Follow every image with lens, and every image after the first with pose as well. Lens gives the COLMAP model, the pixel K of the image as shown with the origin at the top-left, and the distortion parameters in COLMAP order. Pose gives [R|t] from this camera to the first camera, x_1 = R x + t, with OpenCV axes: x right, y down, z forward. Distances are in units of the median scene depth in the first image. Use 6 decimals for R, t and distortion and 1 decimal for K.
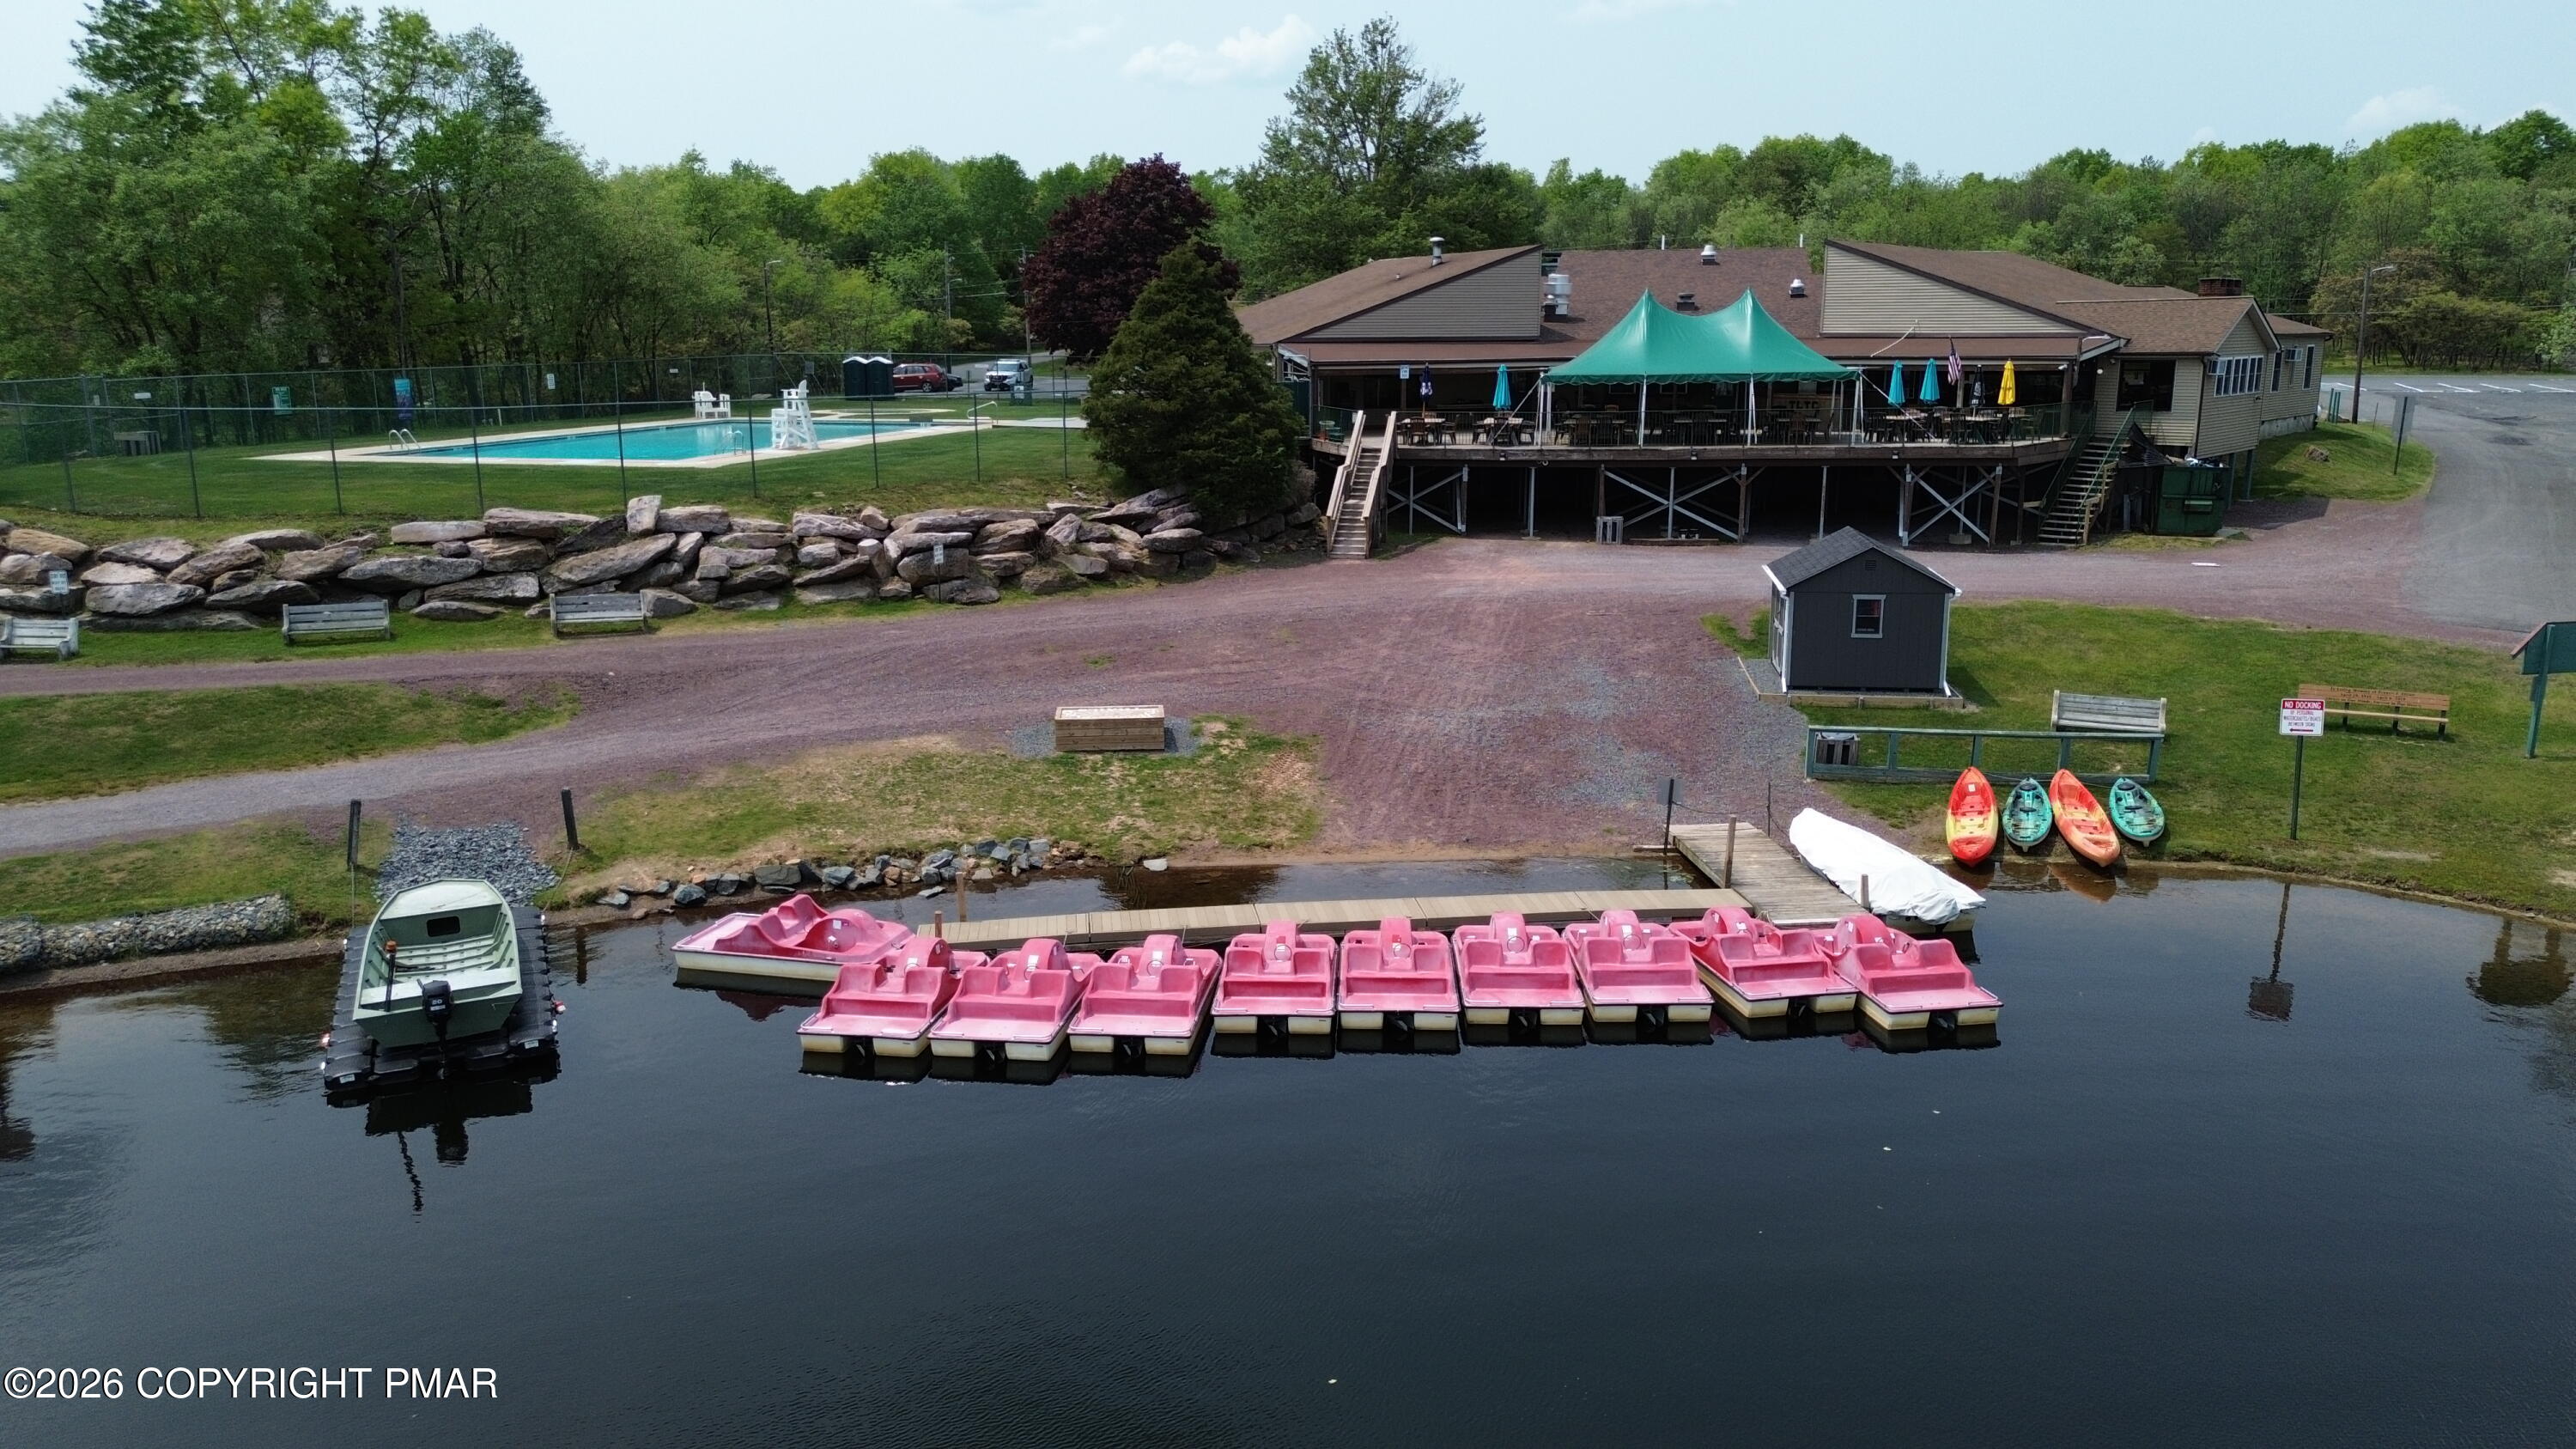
lens RADIAL K [[1837.7, 0, 1293.7], [0, 1837.7, 723.6], [0, 0, 1]] dist [0.089607, -0.109780]
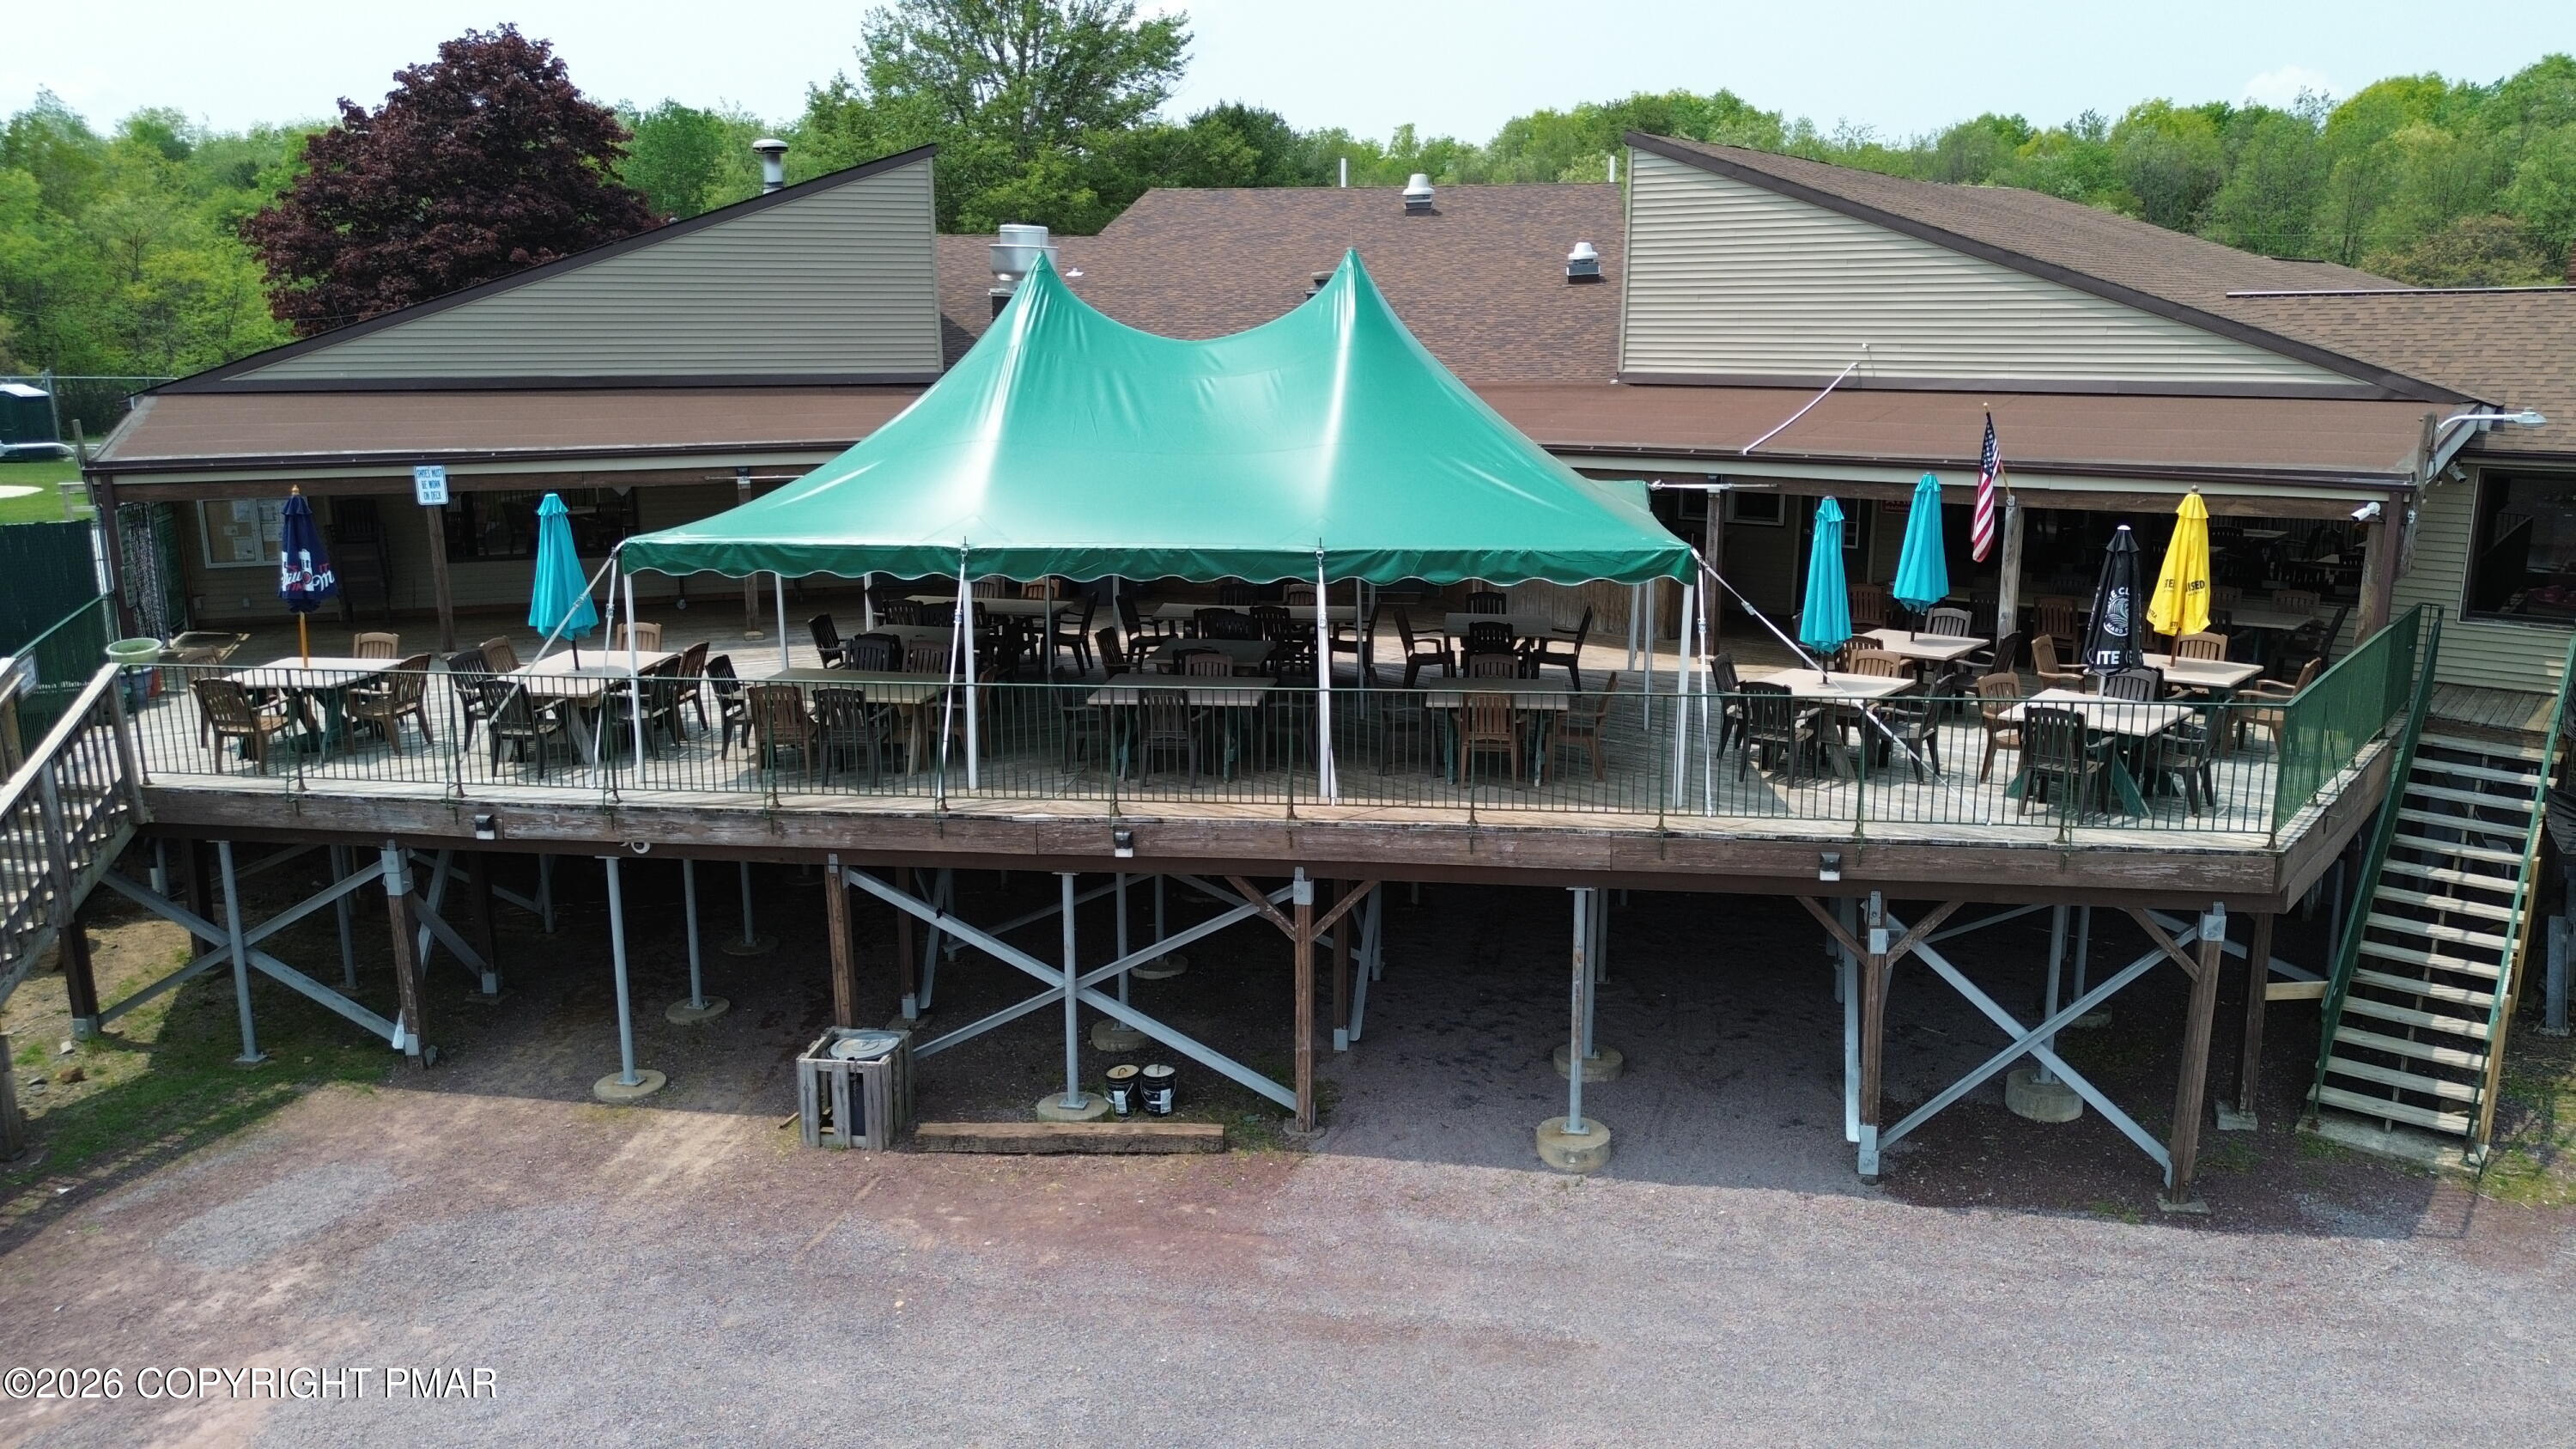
lens RADIAL K [[1837.7, 0, 1293.7], [0, 1837.7, 723.6], [0, 0, 1]] dist [0.089607, -0.109780]
pose [[0.998553, -0.013610, 0.052021, 0.112413], [0.013273, 0.999889, 0.006818, -0.081167], [-0.052108, -0.006118, 0.998623, 0.355112]]
